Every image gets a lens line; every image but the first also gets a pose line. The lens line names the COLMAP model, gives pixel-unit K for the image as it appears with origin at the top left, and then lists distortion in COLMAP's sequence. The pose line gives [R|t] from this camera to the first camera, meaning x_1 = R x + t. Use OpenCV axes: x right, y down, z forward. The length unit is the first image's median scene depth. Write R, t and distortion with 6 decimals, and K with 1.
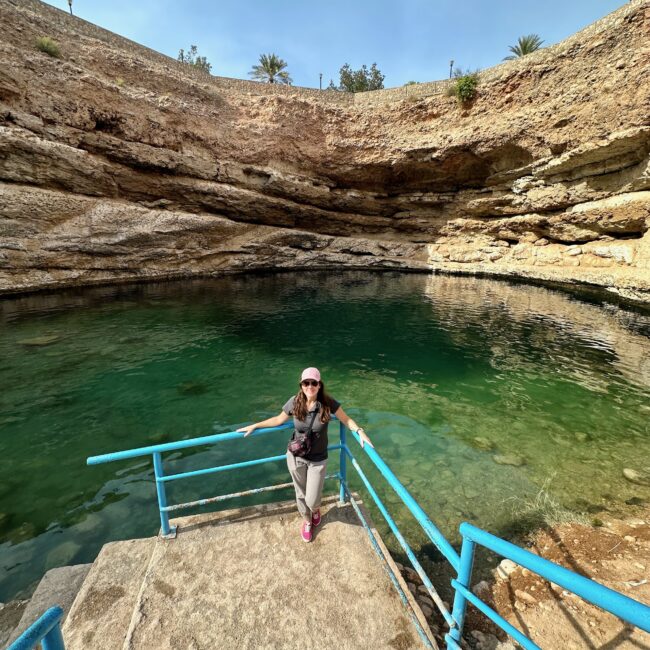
lens RADIAL K [[345.1, 0, 324.2], [0, 345.1, 324.4], [0, 0, 1]] dist [-0.012719, 0.002413]
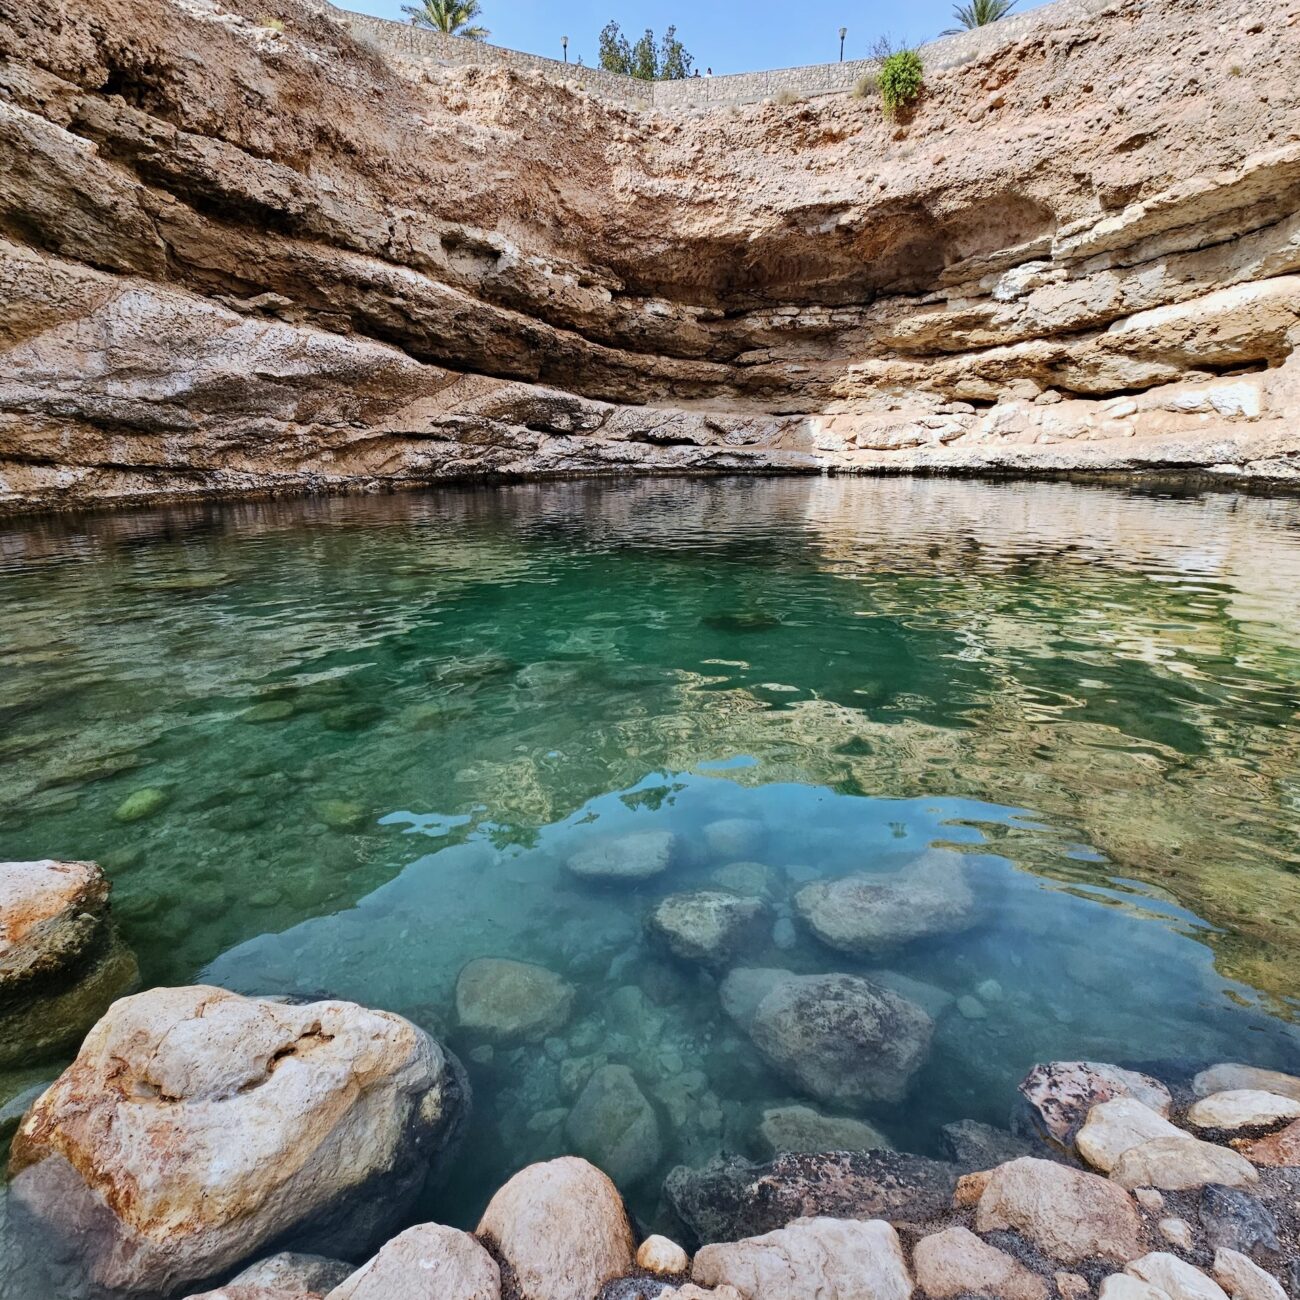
lens RADIAL K [[703.8, 0, 649.3], [0, 703.8, 652.2], [0, 0, 1]] dist [-0.004977, -0.001236]
pose [[0.979124, -0.077761, 0.187800, -0.193738], [0.068563, 0.996130, 0.054997, 0.045445], [-0.191350, -0.040972, 0.980666, 0.059826]]
